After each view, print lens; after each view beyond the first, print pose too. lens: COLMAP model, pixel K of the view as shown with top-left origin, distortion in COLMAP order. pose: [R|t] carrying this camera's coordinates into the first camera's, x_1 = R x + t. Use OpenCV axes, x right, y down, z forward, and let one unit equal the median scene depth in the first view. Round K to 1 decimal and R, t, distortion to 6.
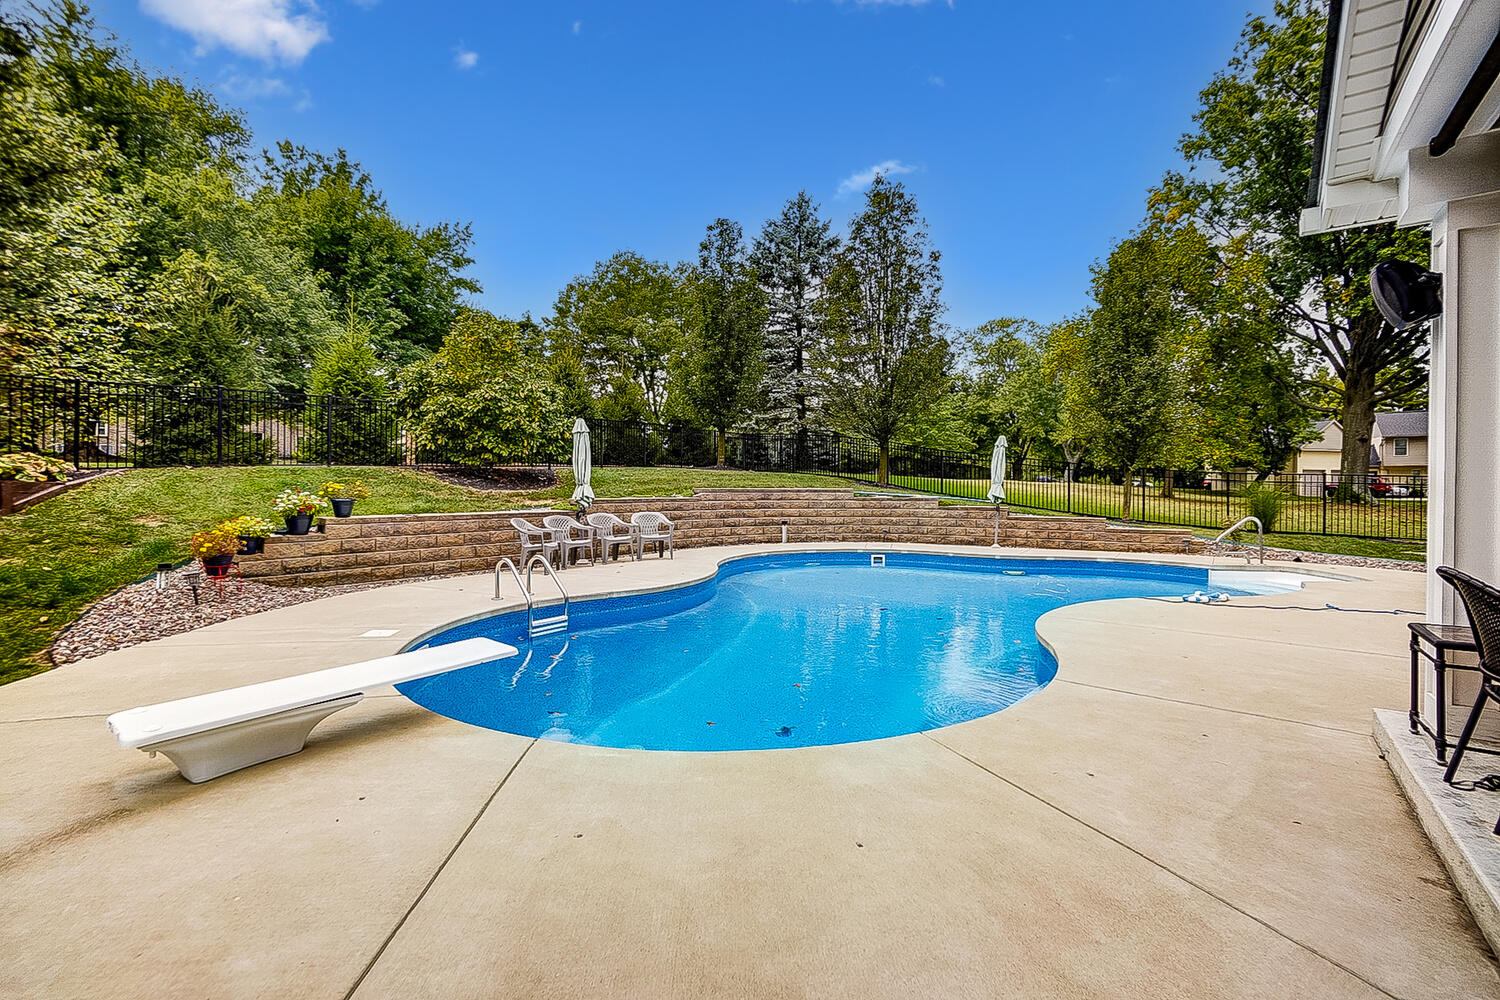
lens RADIAL K [[635.0, 0, 748.7], [0, 635.0, 483.7], [0, 0, 1]] dist [-0.000891, -0.000080]
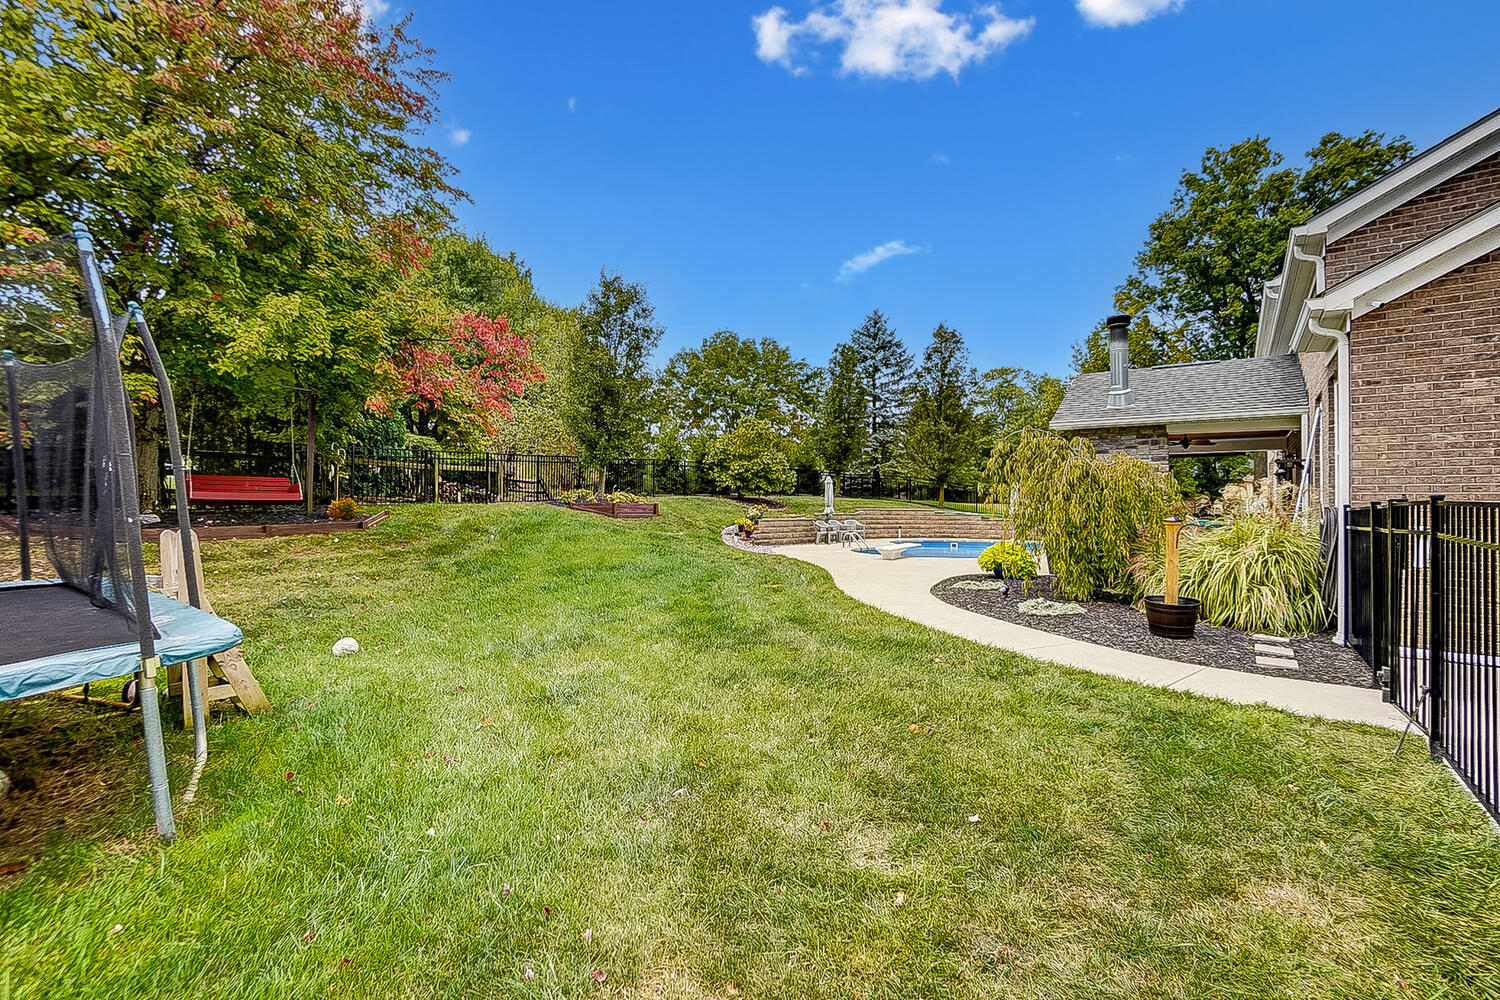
lens RADIAL K [[659.0, 0, 750.0], [0, 659.0, 500.0], [0, 0, 1]] dist [0.000288, 0.000015]
pose [[0.999661, 0.006440, 0.025227, -0.209101], [-0.006211, 0.999939, -0.009155, 0.000750], [-0.025284, 0.008995, 0.999640, -0.445731]]
